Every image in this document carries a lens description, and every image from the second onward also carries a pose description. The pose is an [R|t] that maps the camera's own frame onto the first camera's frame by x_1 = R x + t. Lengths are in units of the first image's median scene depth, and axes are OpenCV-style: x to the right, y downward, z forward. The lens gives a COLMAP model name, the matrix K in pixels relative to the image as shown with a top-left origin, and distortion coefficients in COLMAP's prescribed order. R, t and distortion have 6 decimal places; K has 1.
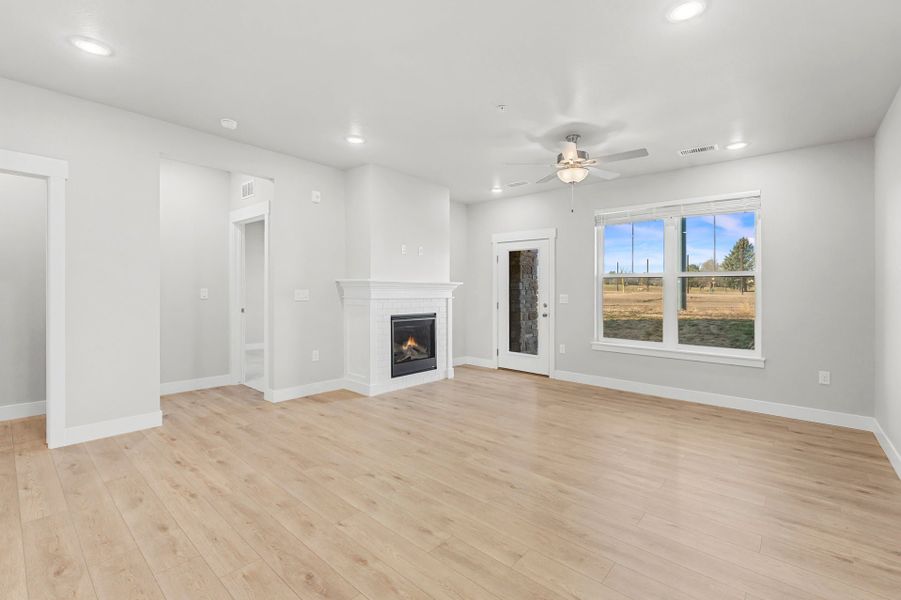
lens RADIAL K [[391.4, 0, 457.0], [0, 391.4, 296.2], [0, 0, 1]] dist [-0.002610, -0.000162]
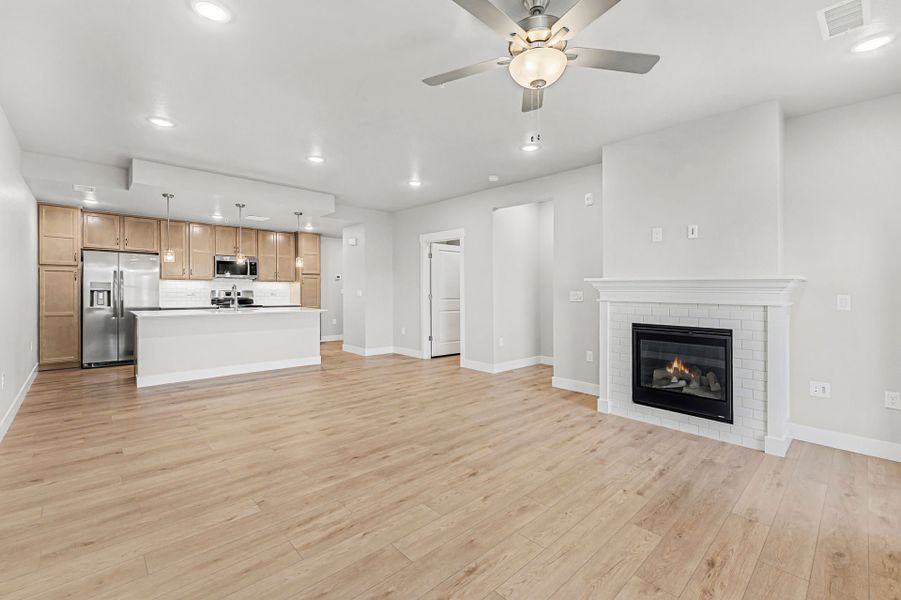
lens RADIAL K [[391.4, 0, 457.0], [0, 391.4, 296.2], [0, 0, 1]] dist [-0.002610, -0.000162]
pose [[-0.099301, 0.005285, -0.995043, 0.784089], [-0.024820, 0.999662, 0.007787, -0.001980], [0.994748, 0.025470, -0.099136, 0.874977]]
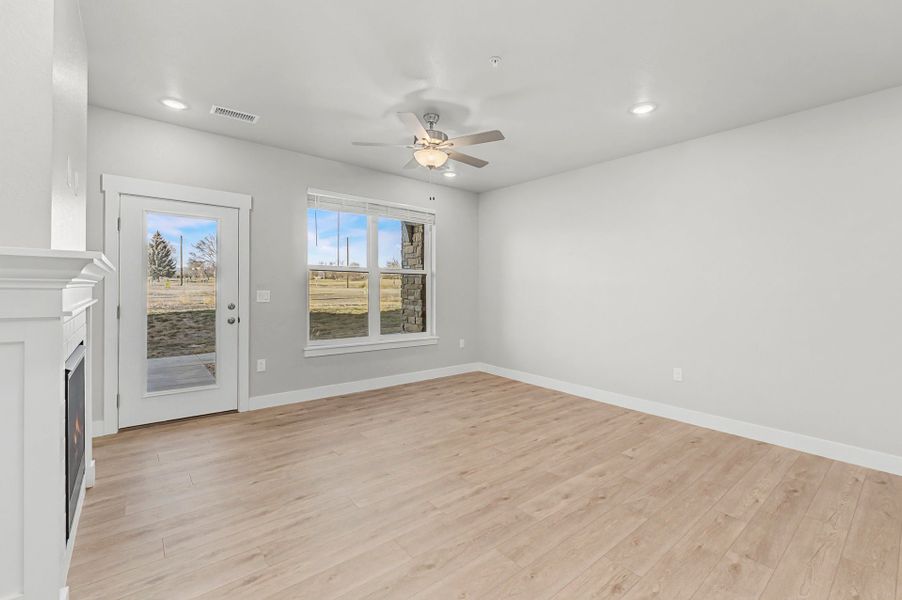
lens RADIAL K [[388.5, 0, 451.2], [0, 388.5, 284.6], [0, 0, 1]] dist [-0.000906, -0.000084]
pose [[0.175002, -0.000996, 0.984568, -0.533081], [0.002176, 0.999997, 0.000625, -0.020218], [-0.984566, 0.002033, 0.175004, 0.748507]]
